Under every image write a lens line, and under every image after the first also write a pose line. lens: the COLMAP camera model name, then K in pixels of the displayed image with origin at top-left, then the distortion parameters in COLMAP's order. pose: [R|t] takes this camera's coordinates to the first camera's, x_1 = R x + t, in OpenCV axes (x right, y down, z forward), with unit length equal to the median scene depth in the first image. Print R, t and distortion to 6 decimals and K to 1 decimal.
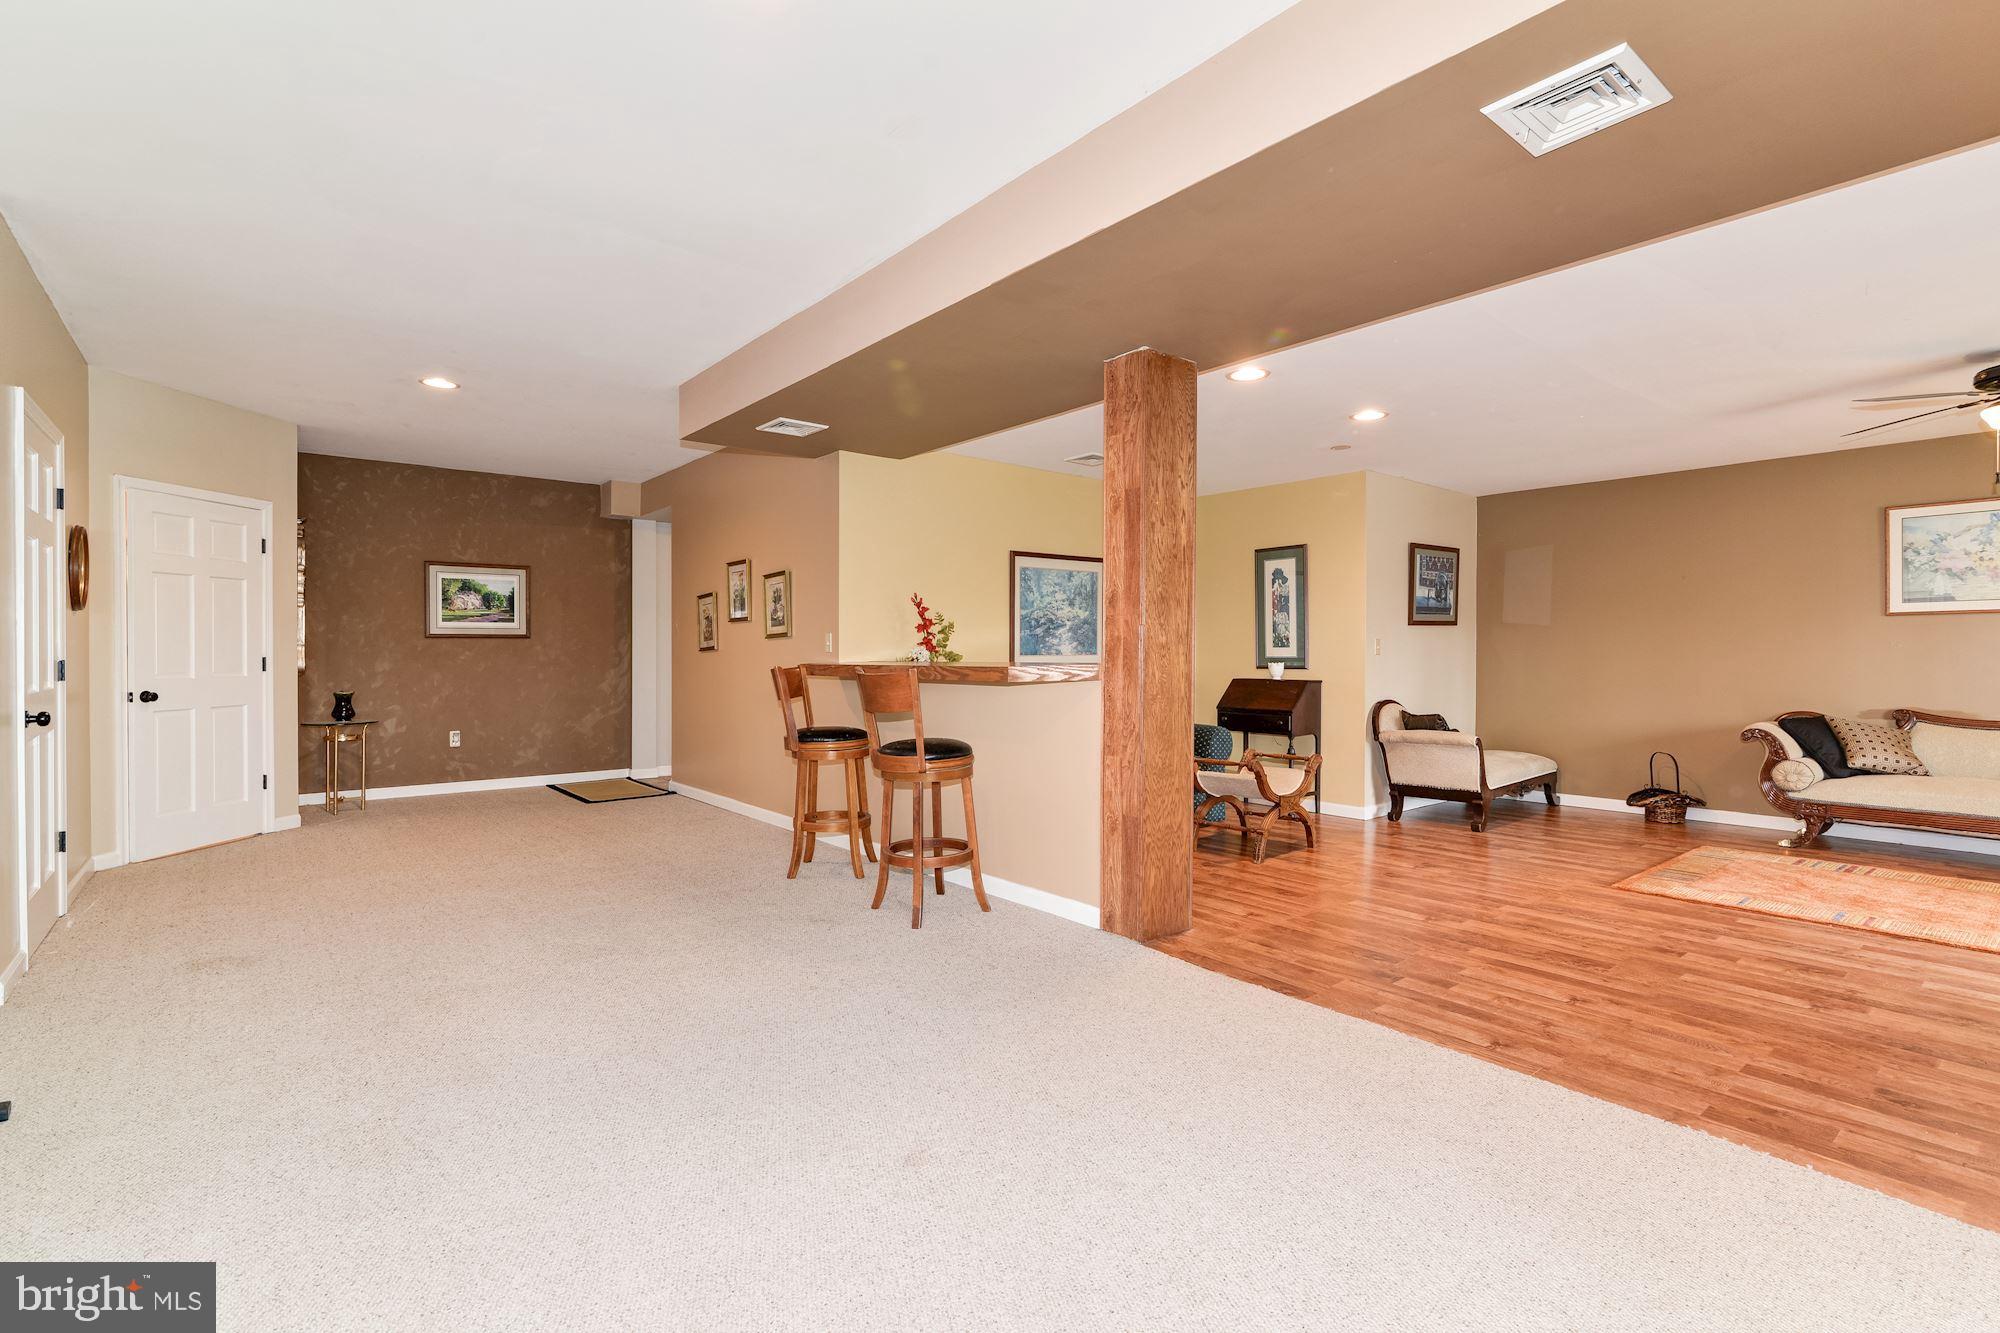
lens RADIAL K [[911.9, 0, 1000.0], [0, 911.9, 666.5], [0, 0, 1]] dist [0.001729, -0.000012]
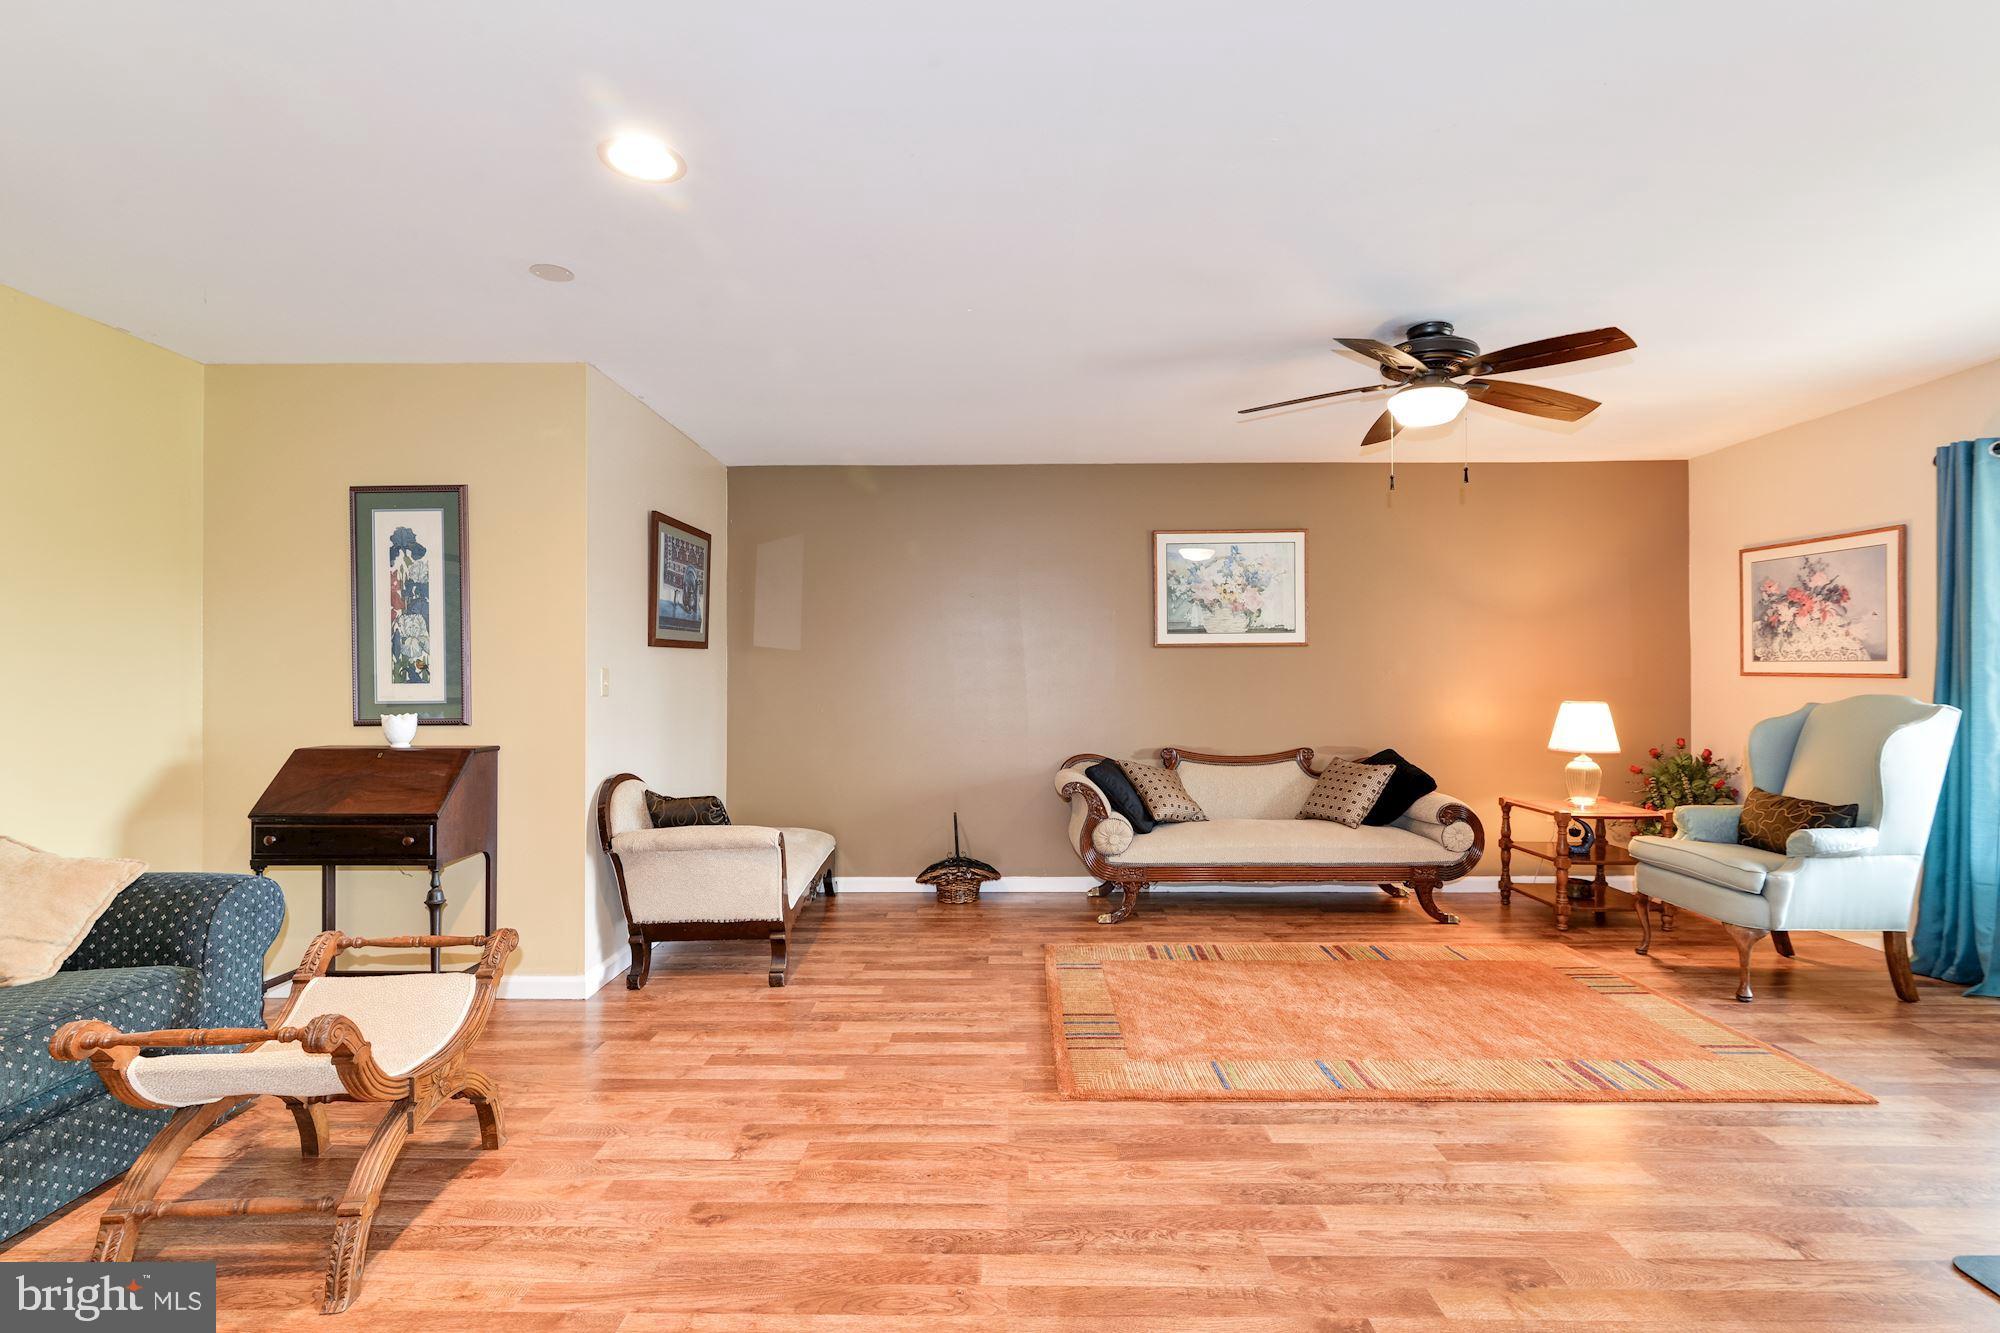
lens RADIAL K [[906.9, 0, 1000.0], [0, 906.9, 666.5], [0, 0, 1]] dist [0.000251, 0.000150]
pose [[0.638094, 0.007964, 0.769917, 0.134632], [0.014930, 0.999631, -0.022714, -0.014585], [-0.769814, 0.025988, 0.637739, 0.444903]]
